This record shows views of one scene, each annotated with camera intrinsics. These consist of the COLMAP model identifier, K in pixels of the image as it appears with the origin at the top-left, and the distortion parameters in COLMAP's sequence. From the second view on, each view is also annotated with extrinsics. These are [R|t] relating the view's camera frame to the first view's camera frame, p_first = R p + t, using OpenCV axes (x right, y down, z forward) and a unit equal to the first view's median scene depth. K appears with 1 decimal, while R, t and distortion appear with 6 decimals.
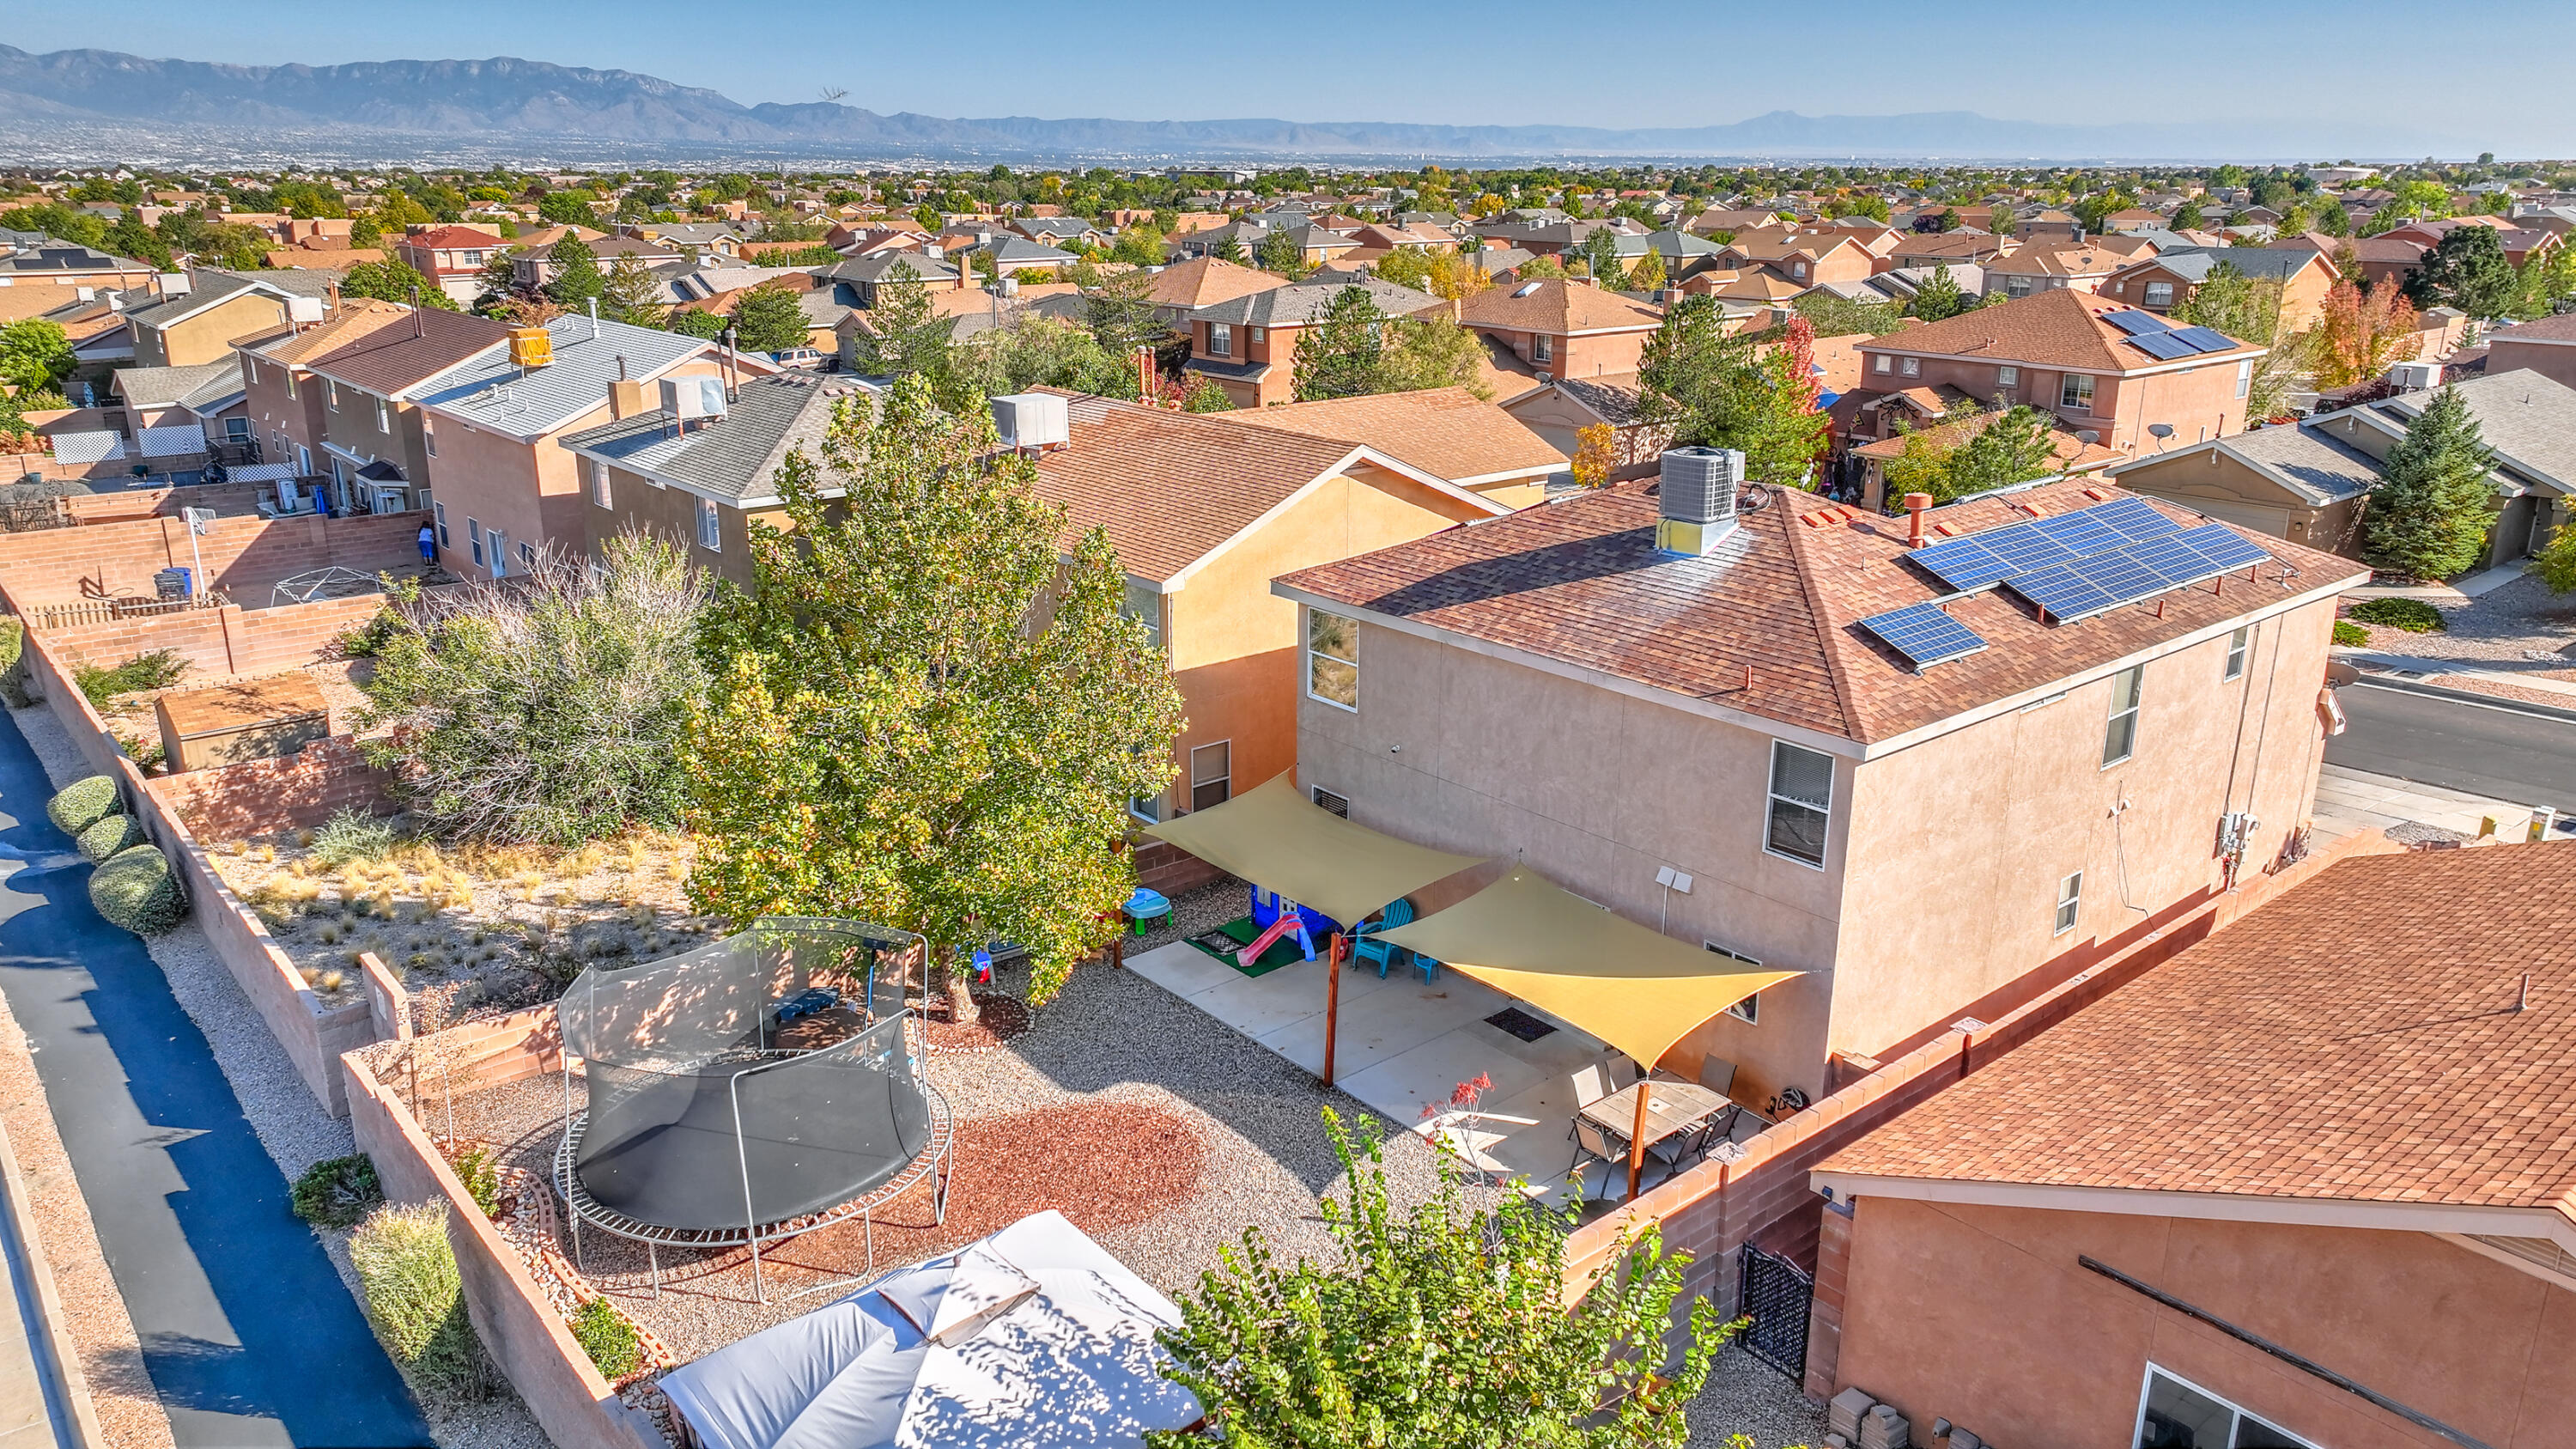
lens RADIAL K [[1801.7, 0, 1273.2], [0, 1801.7, 721.0], [0, 0, 1]] dist [-0.003041, 0.019985]
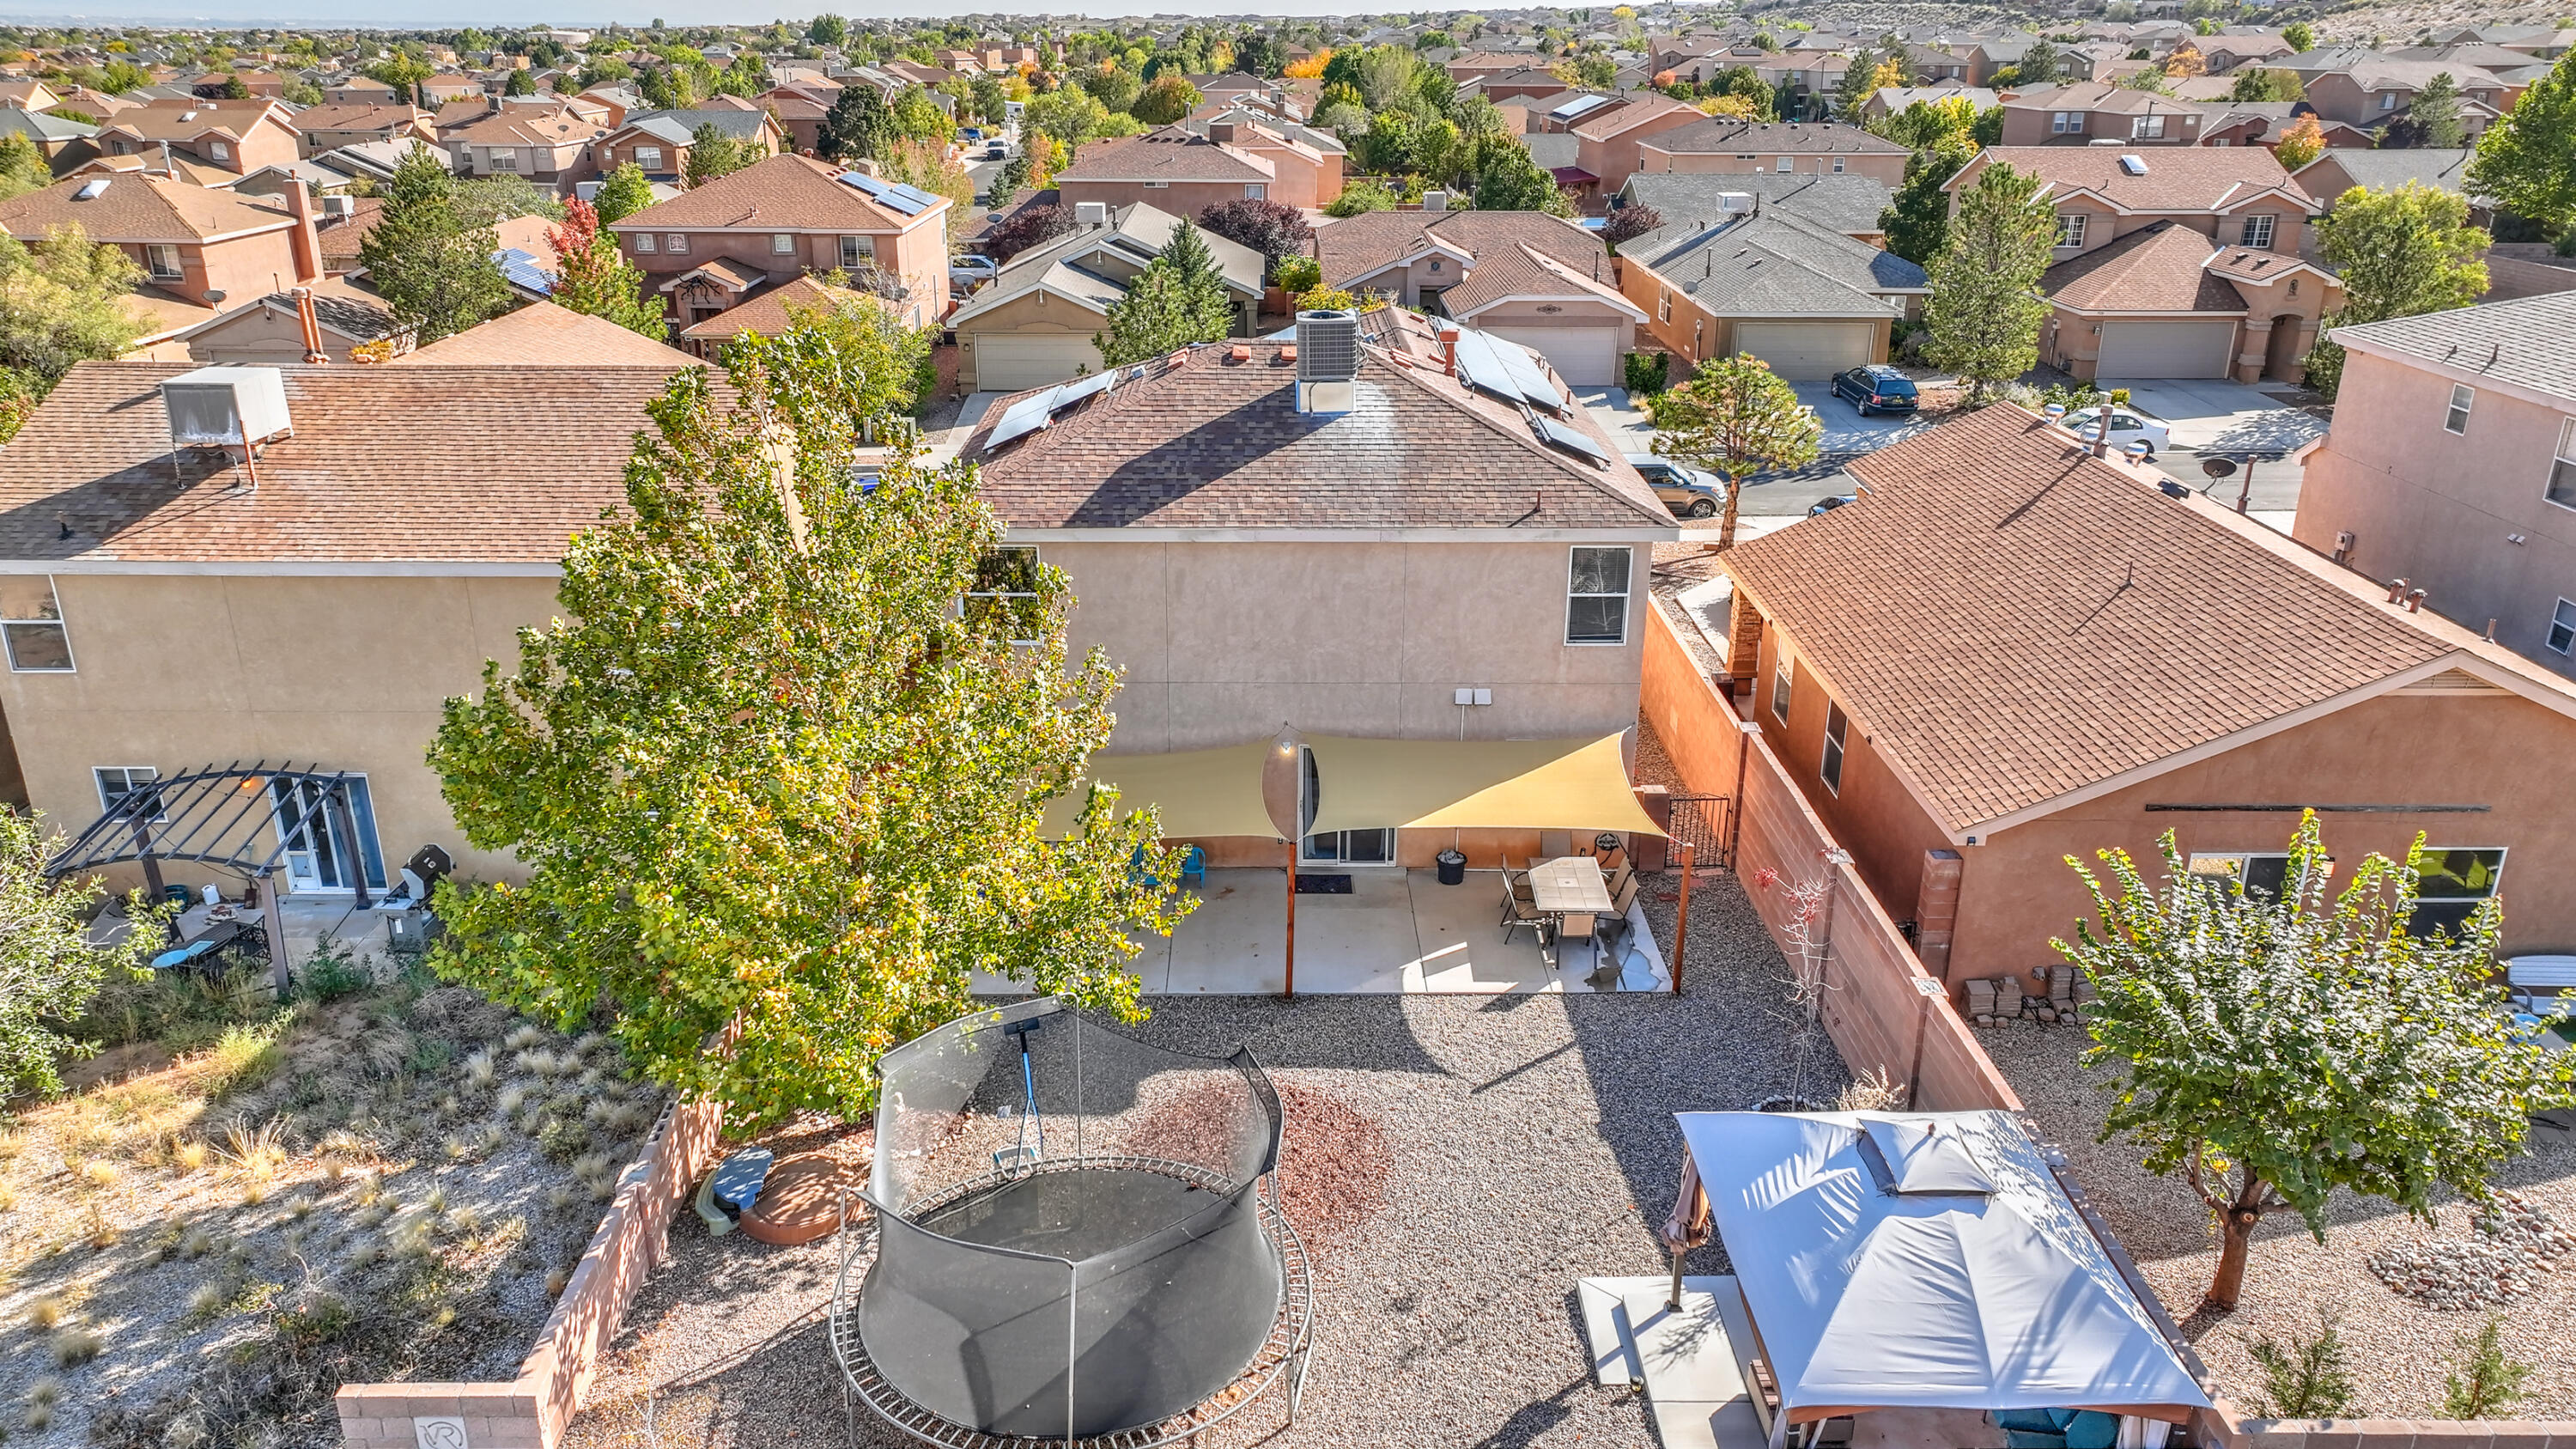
lens RADIAL K [[1801.7, 0, 1273.2], [0, 1801.7, 721.0], [0, 0, 1]] dist [-0.003041, 0.019985]
pose [[0.630789, -0.279195, 0.723986, -0.581215], [0.229376, 0.958421, 0.169752, -0.100551], [-0.741277, 0.058987, 0.668602, 0.303147]]
